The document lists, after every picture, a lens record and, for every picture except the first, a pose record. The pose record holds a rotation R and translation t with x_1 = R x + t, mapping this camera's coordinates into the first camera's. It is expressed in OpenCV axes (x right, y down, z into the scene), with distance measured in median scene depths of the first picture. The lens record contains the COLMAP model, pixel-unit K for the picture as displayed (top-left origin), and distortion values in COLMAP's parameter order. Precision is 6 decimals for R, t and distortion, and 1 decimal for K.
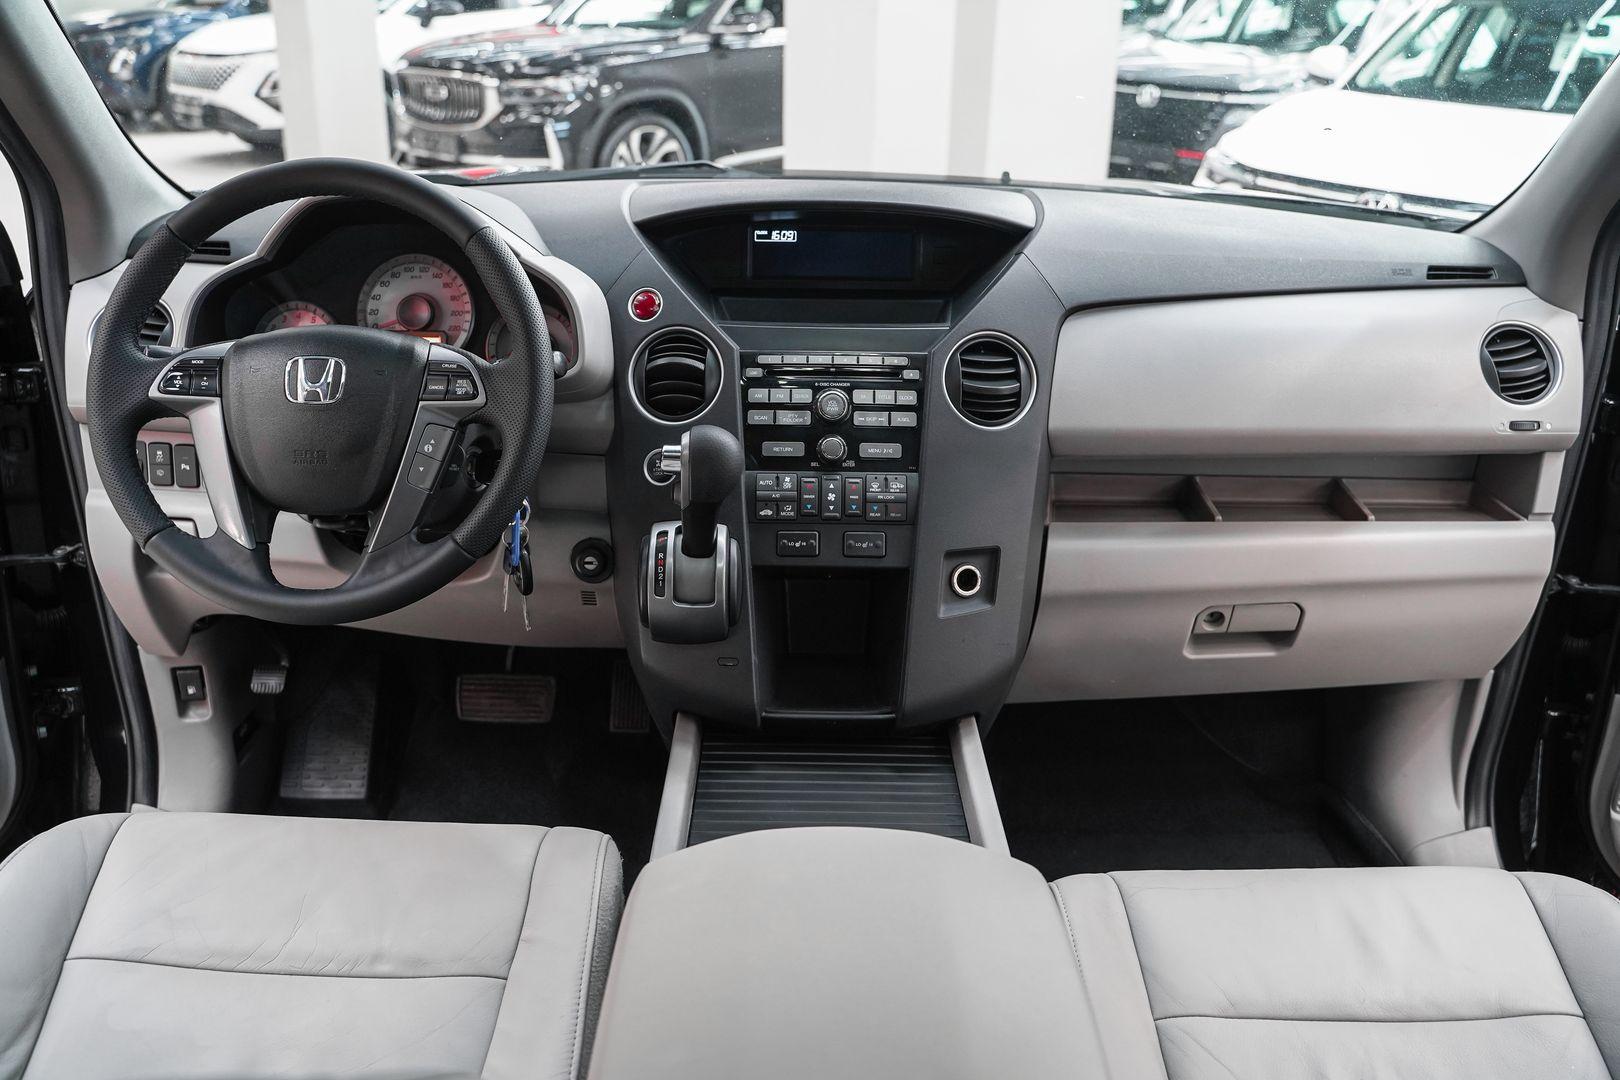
lens RADIAL K [[1322.7, 0, 810.9], [0, 1322.7, 523.3], [0, 0, 1]] dist [-0.116708, 0.094448]
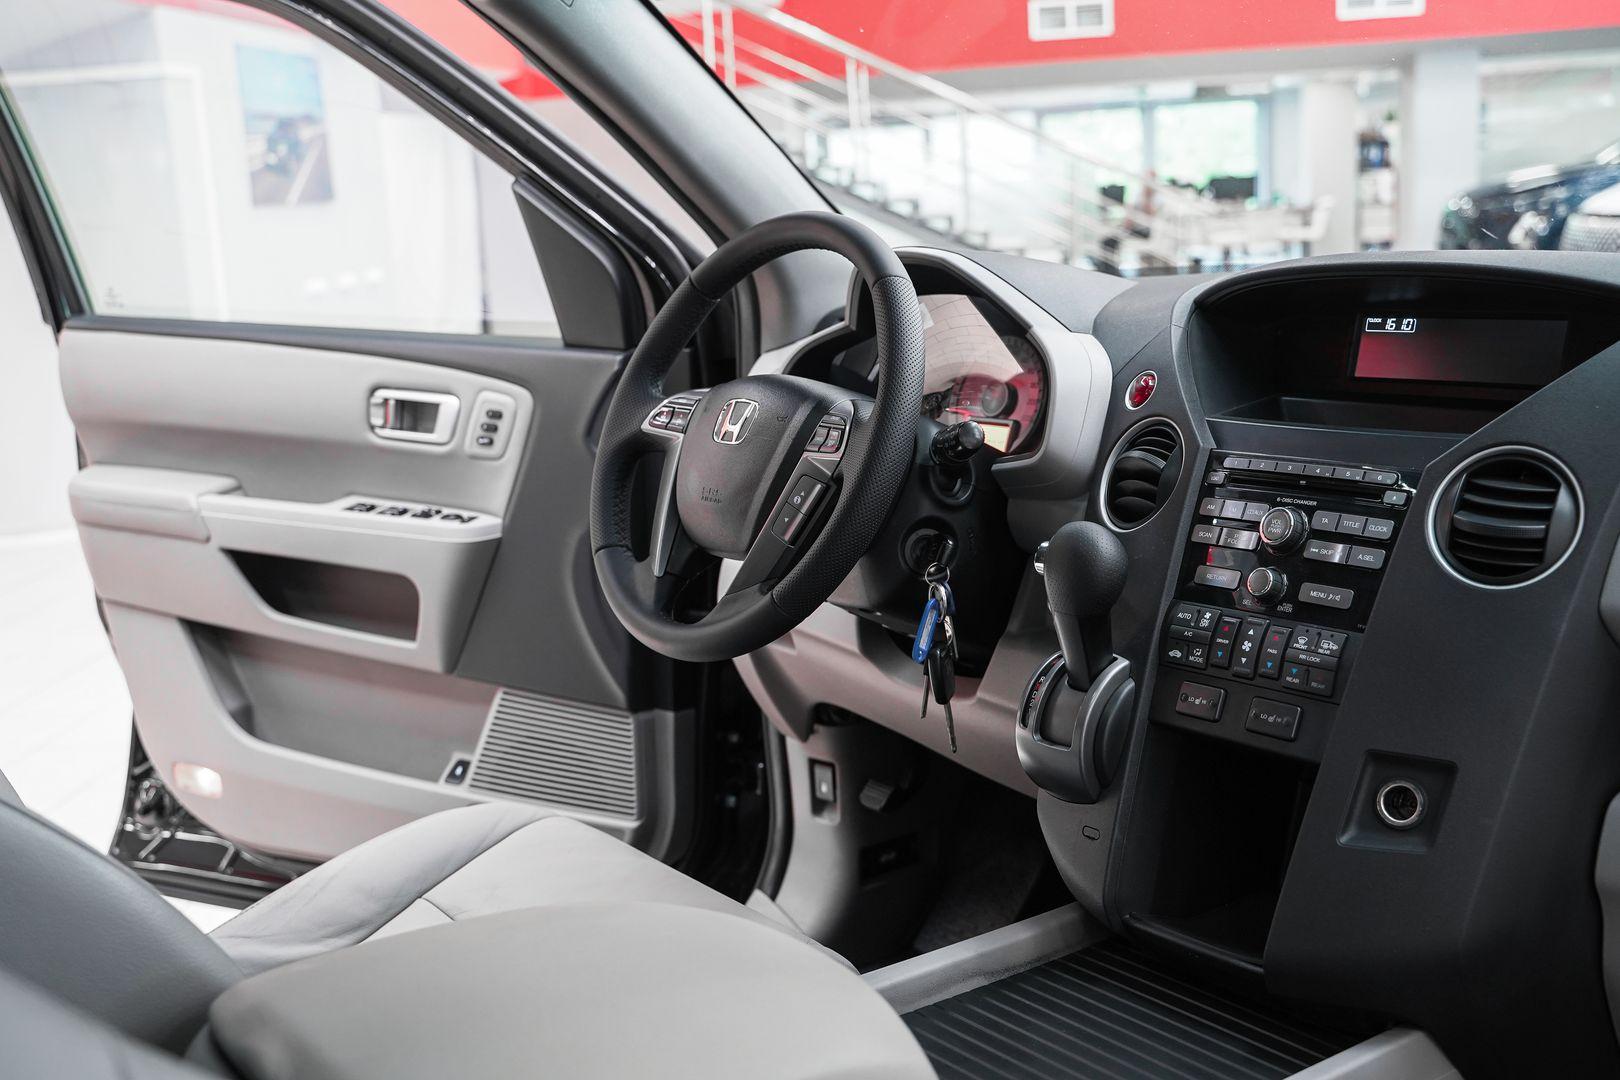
lens RADIAL K [[1730.9, 0, 776.1], [0, 1730.9, 513.5], [0, 0, 1]] dist [-0.053902, 0.121246]
pose [[0.599870, 0.091502, -0.794848, 0.602420], [-0.239197, 0.968514, -0.069027, 0.036834], [0.763505, 0.231533, 0.602870, 0.198157]]
